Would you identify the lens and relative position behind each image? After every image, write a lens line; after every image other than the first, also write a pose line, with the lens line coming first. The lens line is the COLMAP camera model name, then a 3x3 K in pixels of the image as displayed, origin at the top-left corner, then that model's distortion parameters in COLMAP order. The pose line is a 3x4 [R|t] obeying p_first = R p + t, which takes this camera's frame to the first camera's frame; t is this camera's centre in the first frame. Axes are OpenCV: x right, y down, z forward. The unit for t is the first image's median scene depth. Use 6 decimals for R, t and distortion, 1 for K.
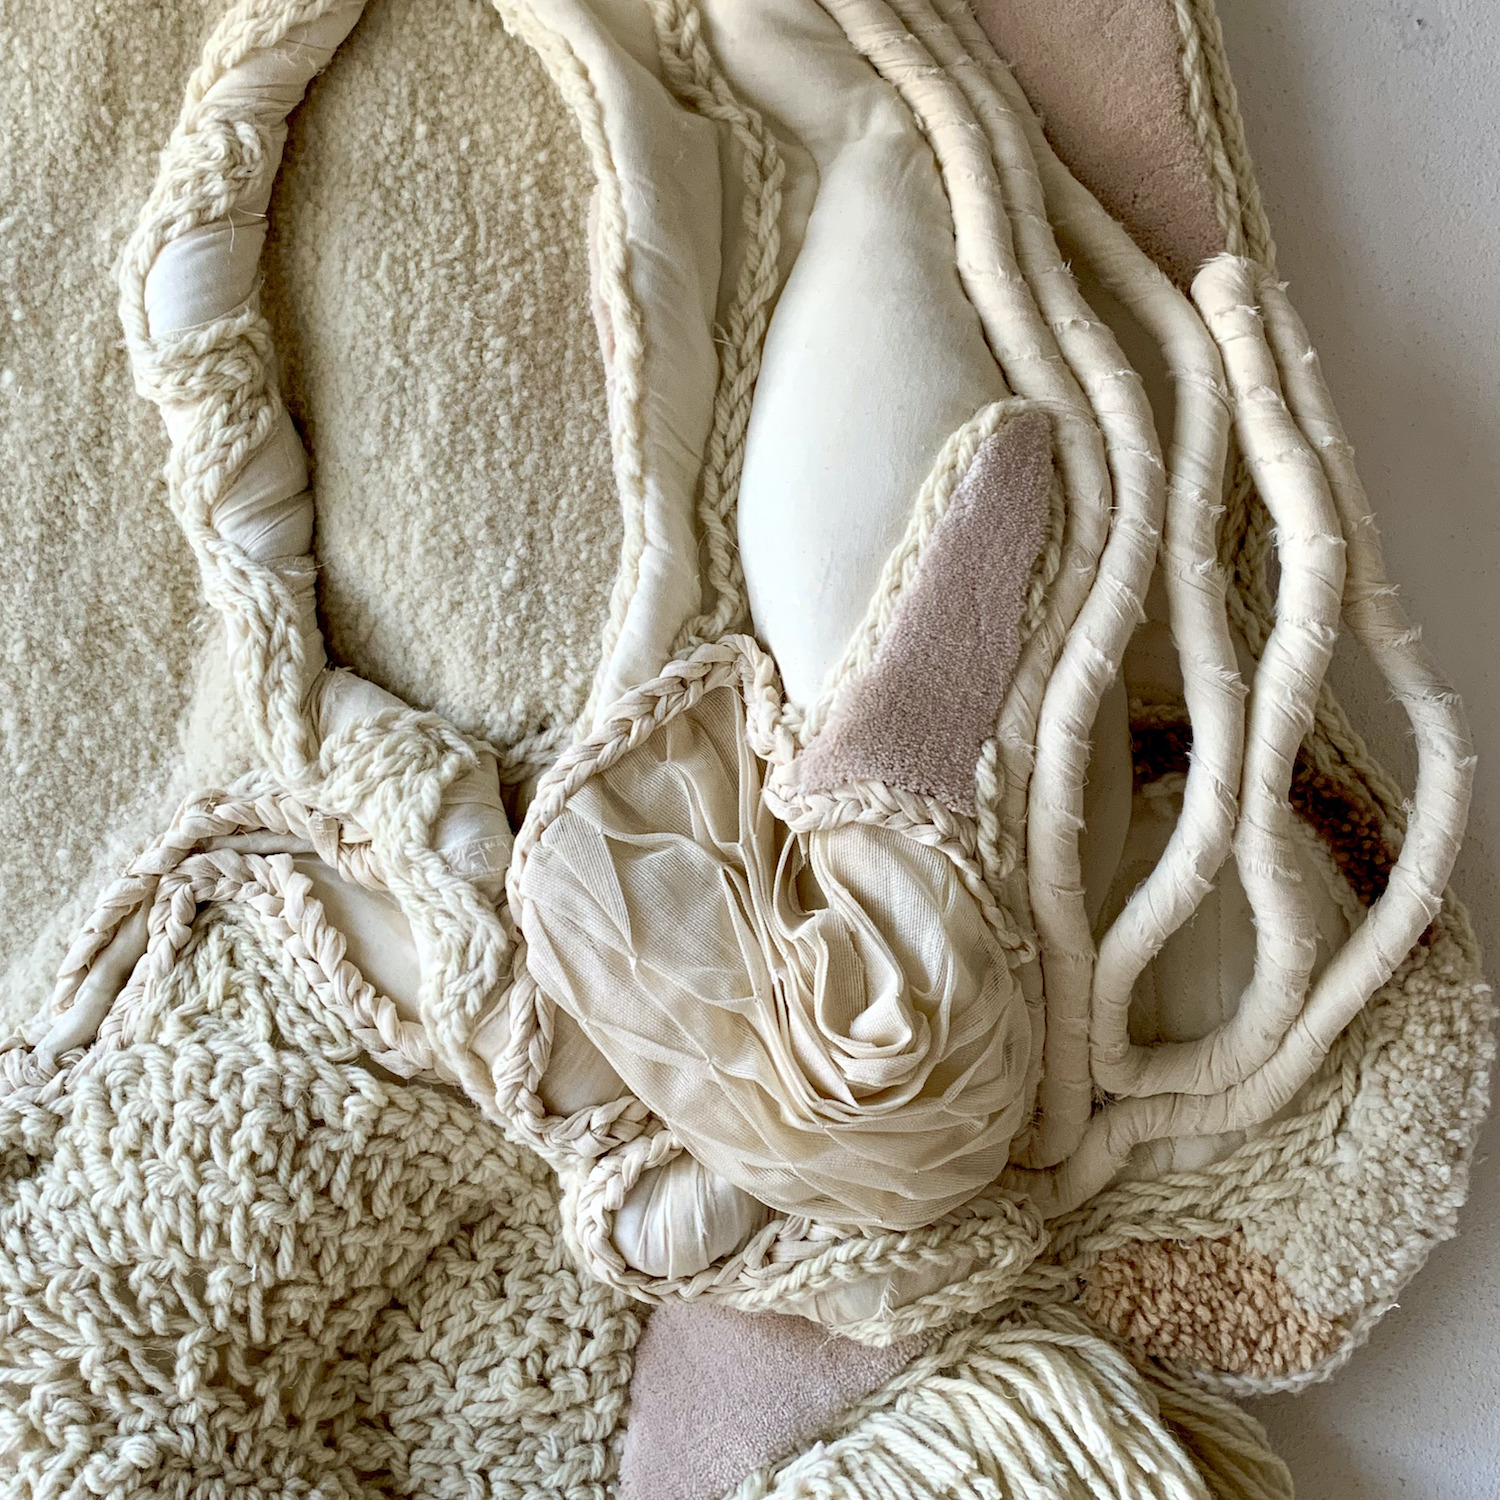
lens RADIAL K [[2079.0, 0, 734.6], [0, 2079.0, 665.0], [0, 0, 1]] dist [0.038250, 0.000000]
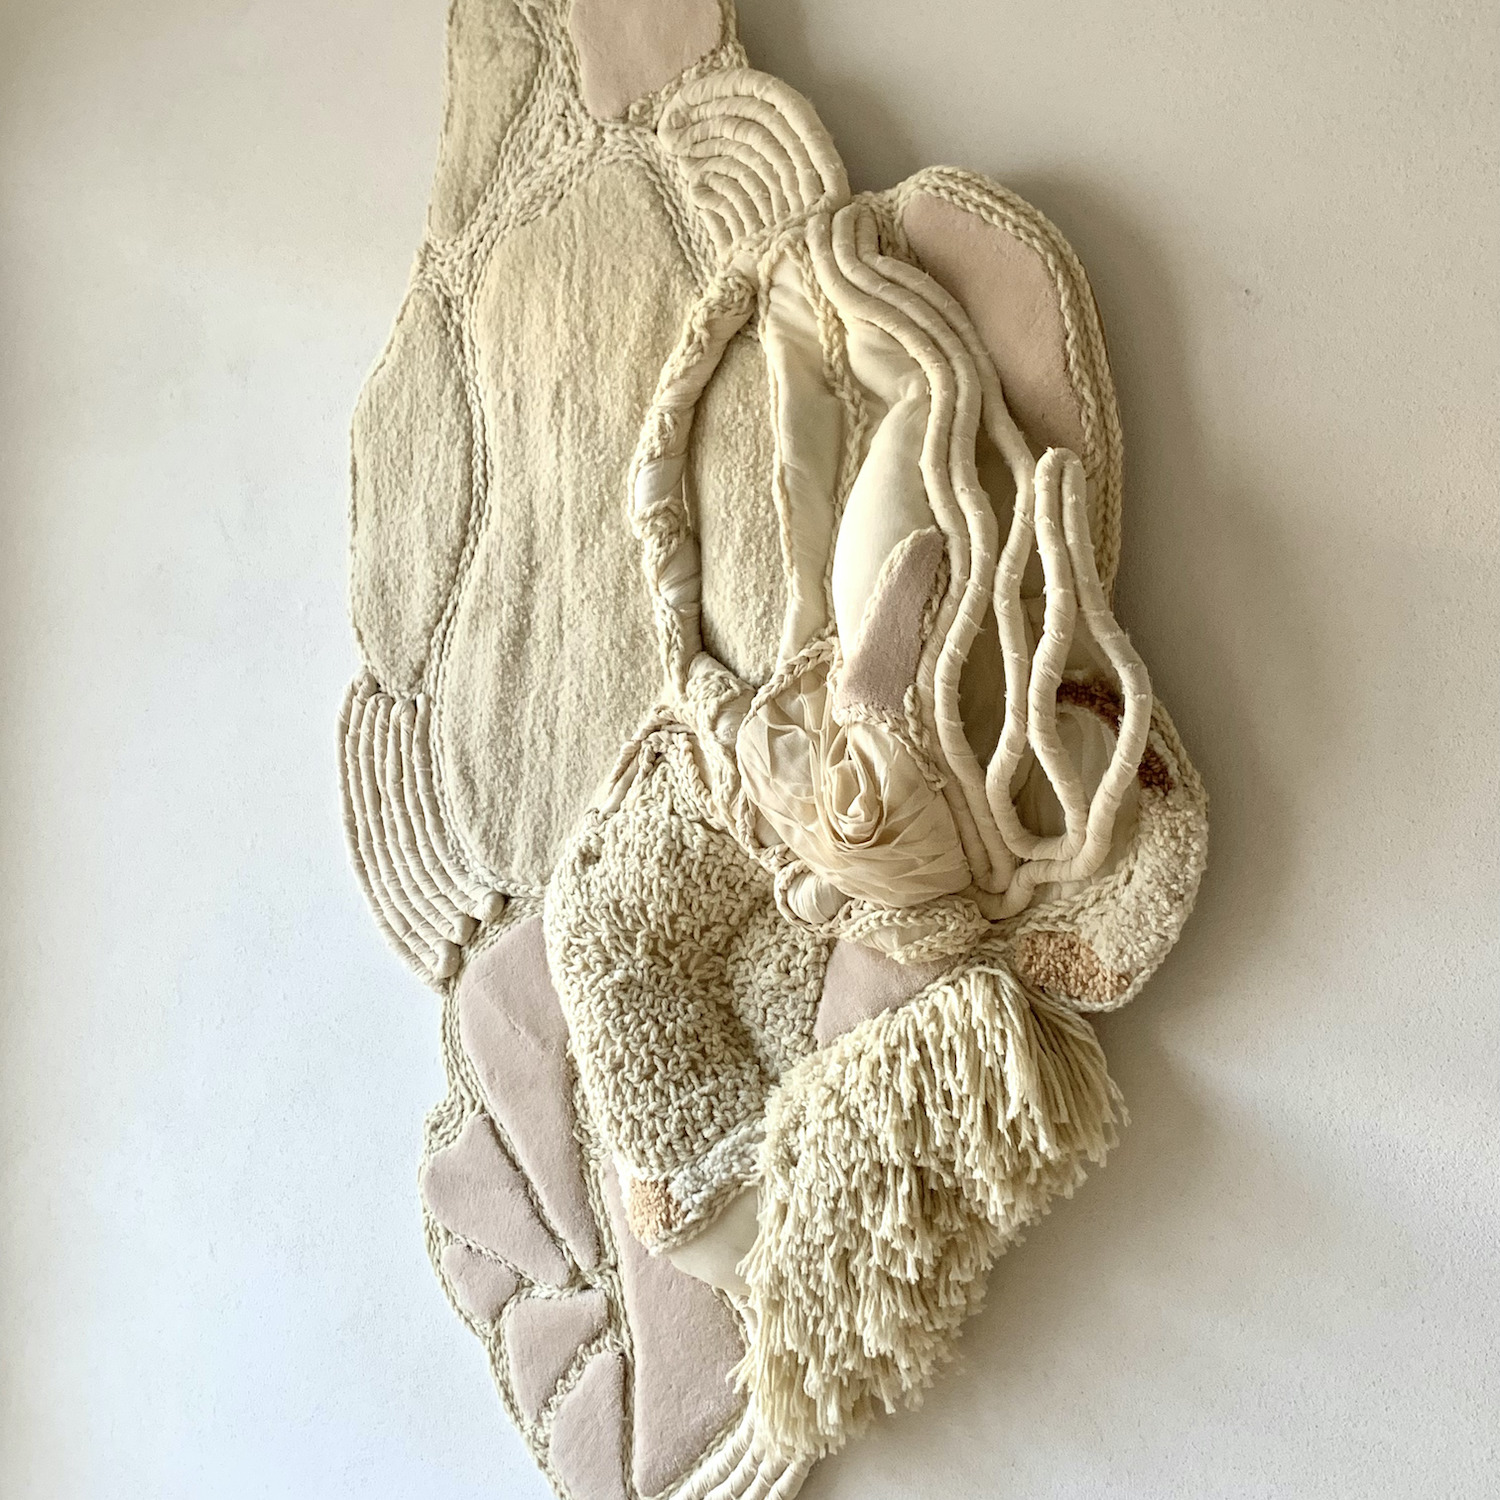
lens RADIAL K [[2079.0, 0, 735.6], [0, 2079.0, 725.8], [0, 0, 1]] dist [0.038250, 0.000000]
pose [[0.822727, 0.016758, -0.568190, 1.140843], [0.012681, 0.998776, 0.047819, -0.026487], [0.568296, -0.046547, 0.821507, -0.857442]]
